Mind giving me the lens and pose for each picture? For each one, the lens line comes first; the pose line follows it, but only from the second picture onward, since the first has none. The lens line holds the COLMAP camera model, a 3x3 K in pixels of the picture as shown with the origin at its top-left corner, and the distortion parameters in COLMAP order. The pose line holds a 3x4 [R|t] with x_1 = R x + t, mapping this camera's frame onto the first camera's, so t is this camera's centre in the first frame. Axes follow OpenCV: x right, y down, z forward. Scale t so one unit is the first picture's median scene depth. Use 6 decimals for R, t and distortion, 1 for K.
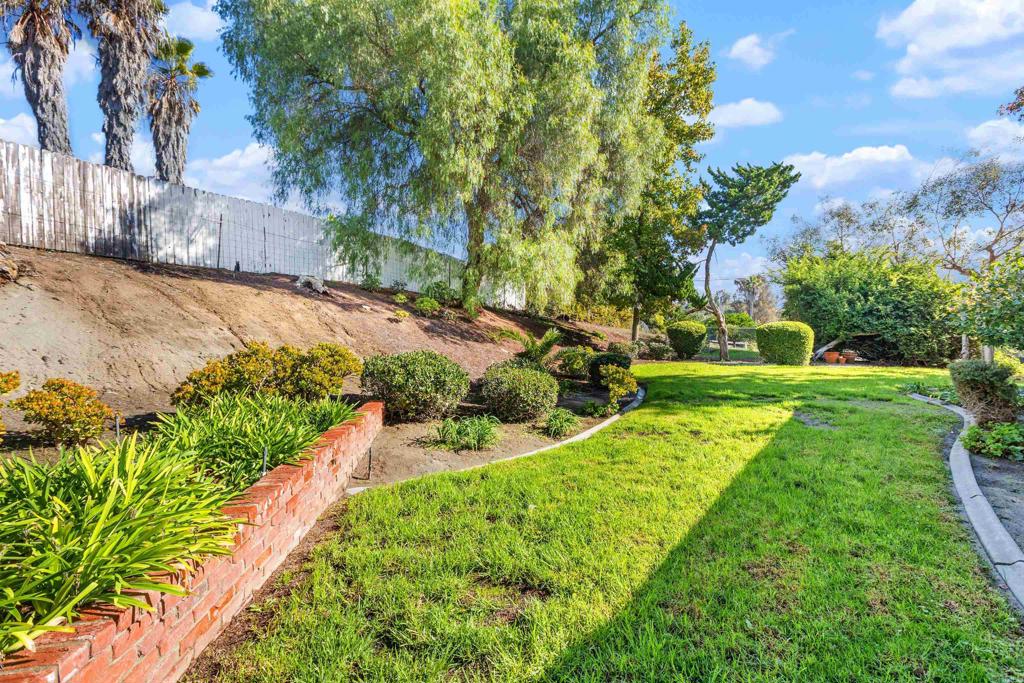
lens RADIAL K [[449.8, 0, 513.0], [0, 449.8, 333.8], [0, 0, 1]] dist [-0.000304, -0.000141]
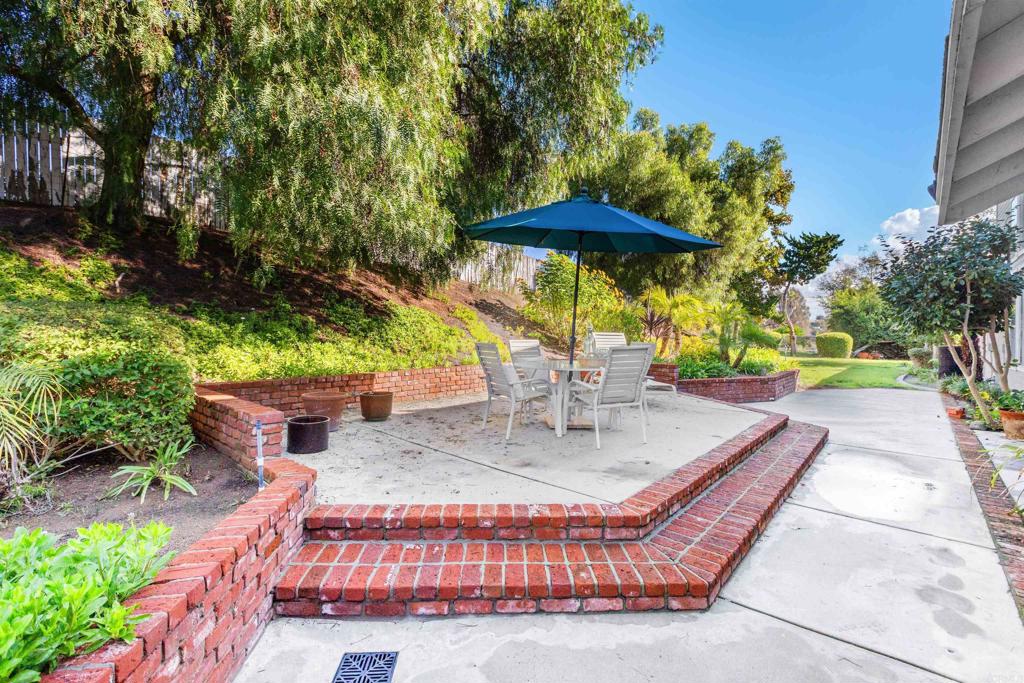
lens RADIAL K [[449.8, 0, 513.0], [0, 449.8, 333.8], [0, 0, 1]] dist [-0.000304, -0.000141]
pose [[0.998806, 0.017445, -0.045636, -0.461824], [-0.018110, 0.999735, -0.014196, 0.020390], [0.045376, 0.015005, 0.998857, -0.650240]]
